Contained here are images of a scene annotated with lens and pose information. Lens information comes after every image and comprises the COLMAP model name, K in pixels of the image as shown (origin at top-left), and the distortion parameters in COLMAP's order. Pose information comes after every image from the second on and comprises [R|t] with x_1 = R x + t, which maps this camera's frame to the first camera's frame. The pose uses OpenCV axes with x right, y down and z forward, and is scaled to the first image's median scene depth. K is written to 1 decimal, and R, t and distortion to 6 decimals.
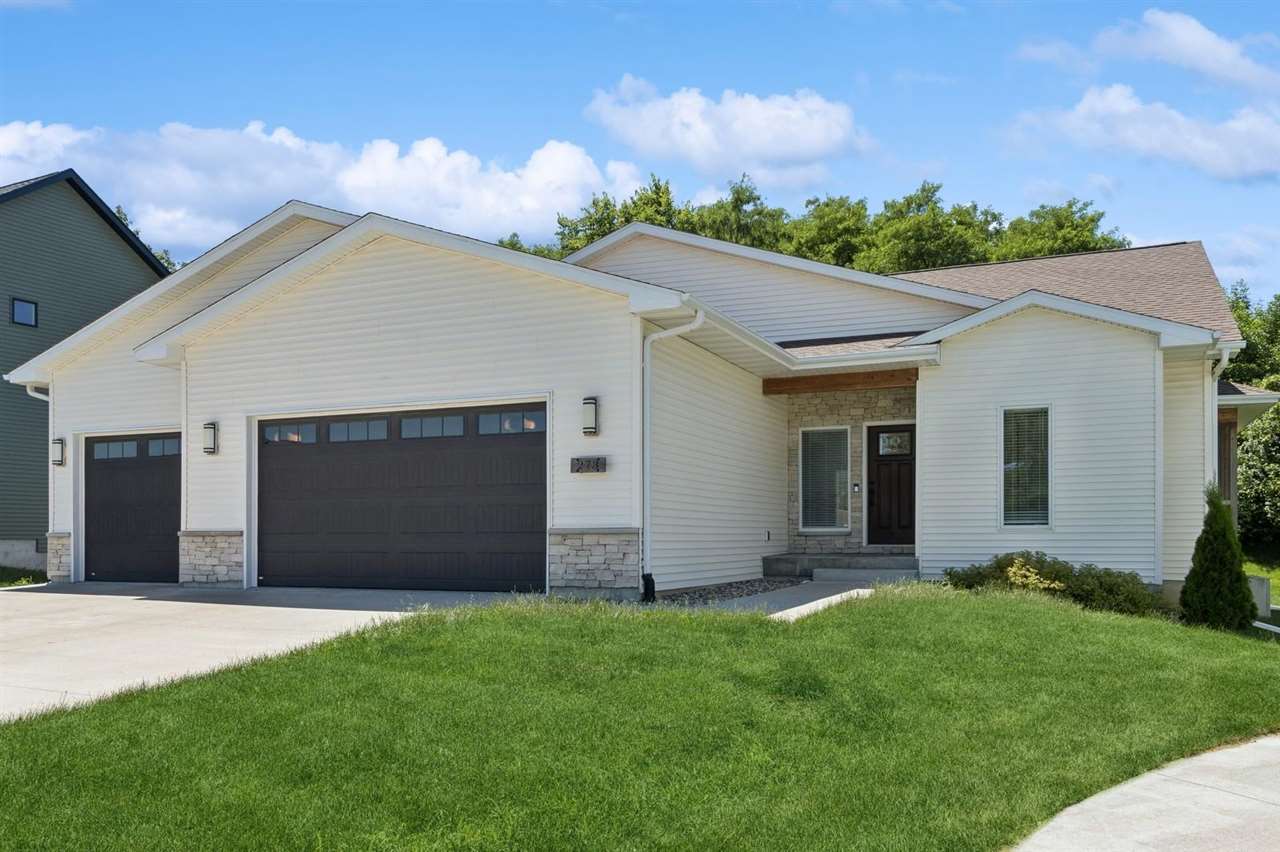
lens RADIAL K [[1007.2, 0, 643.1], [0, 1007.2, 512.2], [0, 0, 1]] dist [0.008164, 0.003025]
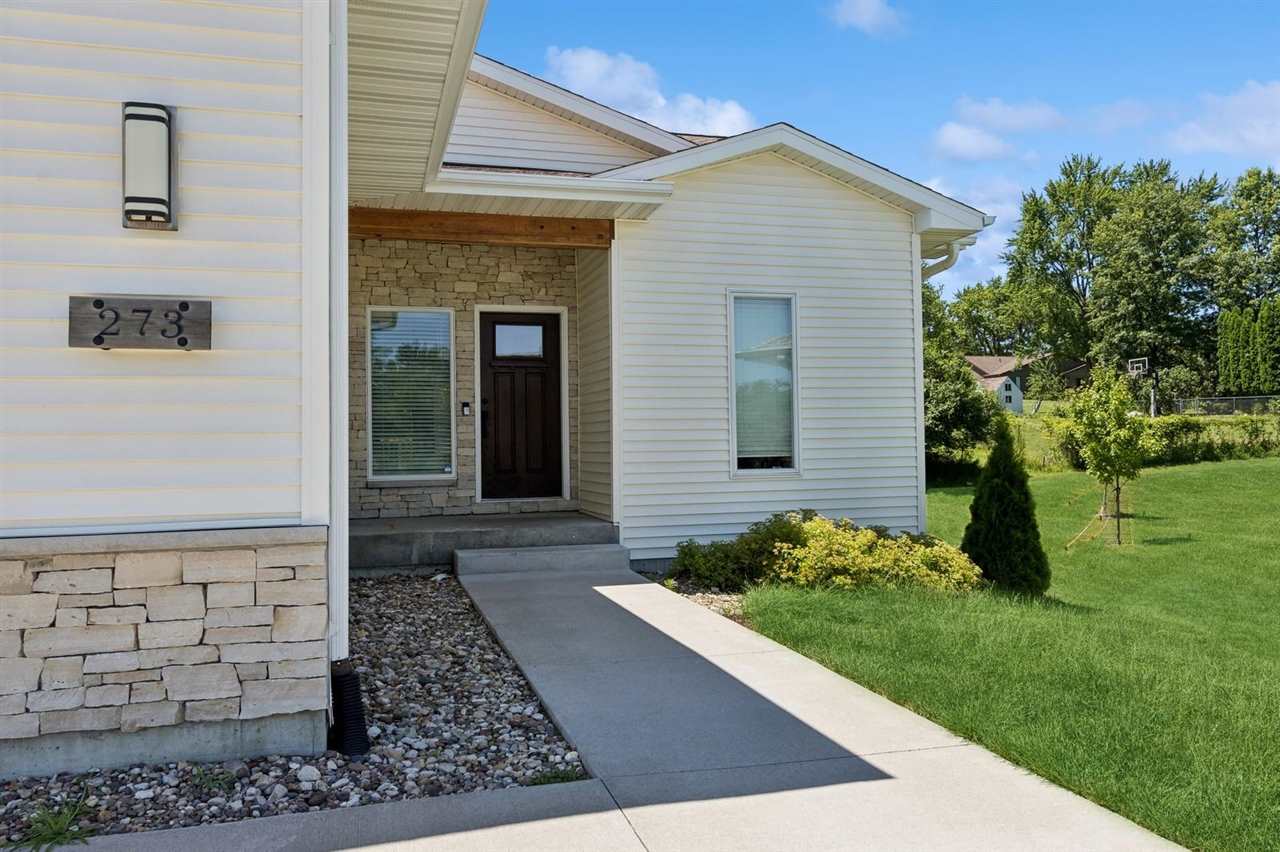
lens RADIAL K [[939.1, 0, 612.4], [0, 939.1, 419.7], [0, 0, 1]] dist [-0.002251, -0.000721]
pose [[0.767258, 0.010172, 0.641257, -0.100995], [-0.002861, 0.999919, -0.012437, -0.011822], [-0.641332, 0.007708, 0.767225, 0.555440]]
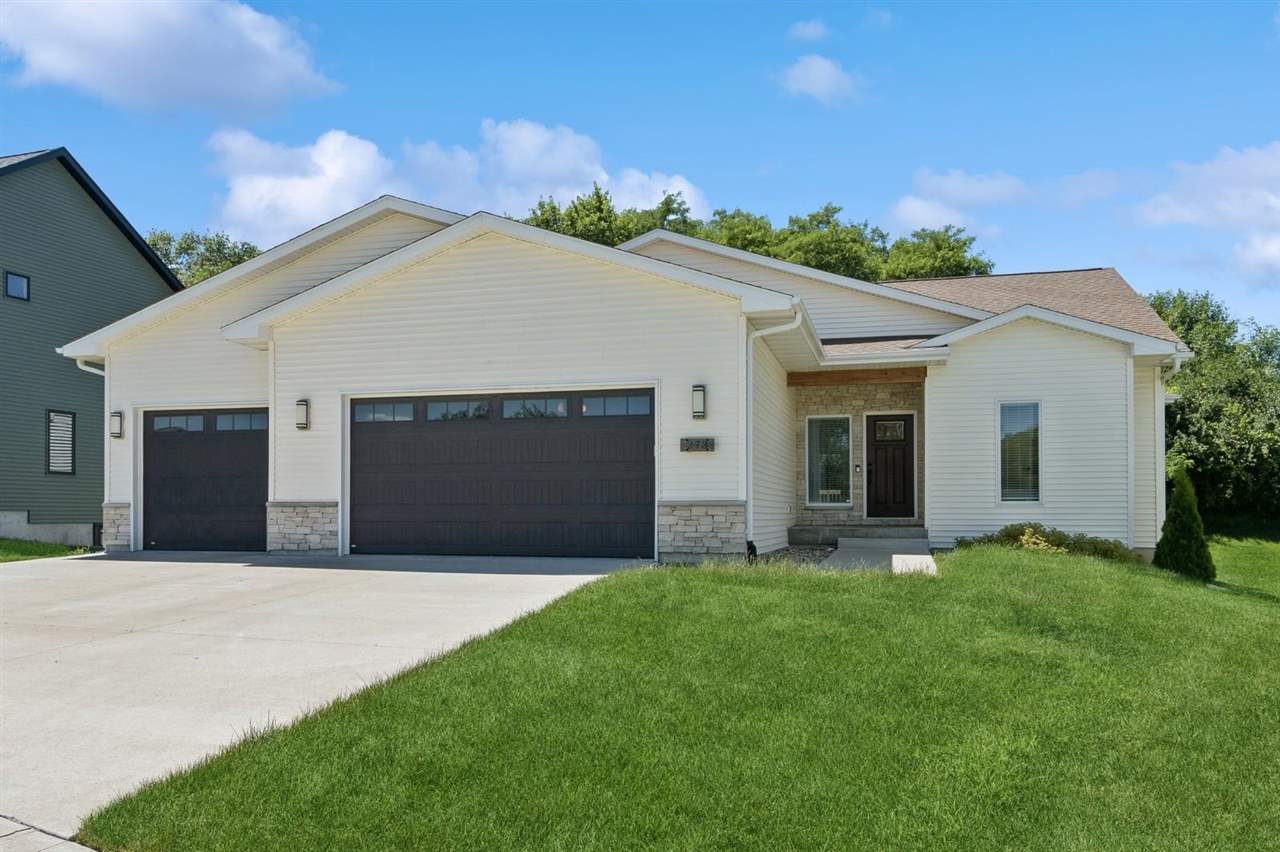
lens RADIAL K [[927.1, 0, 634.0], [0, 927.1, 481.2], [0, 0, 1]] dist [0.004644, 0.002839]
pose [[0.988847, 0.009482, 0.148632, -0.223603], [-0.007901, 0.999906, -0.011225, 0.004972], [-0.148725, 0.009925, 0.988829, -0.015199]]
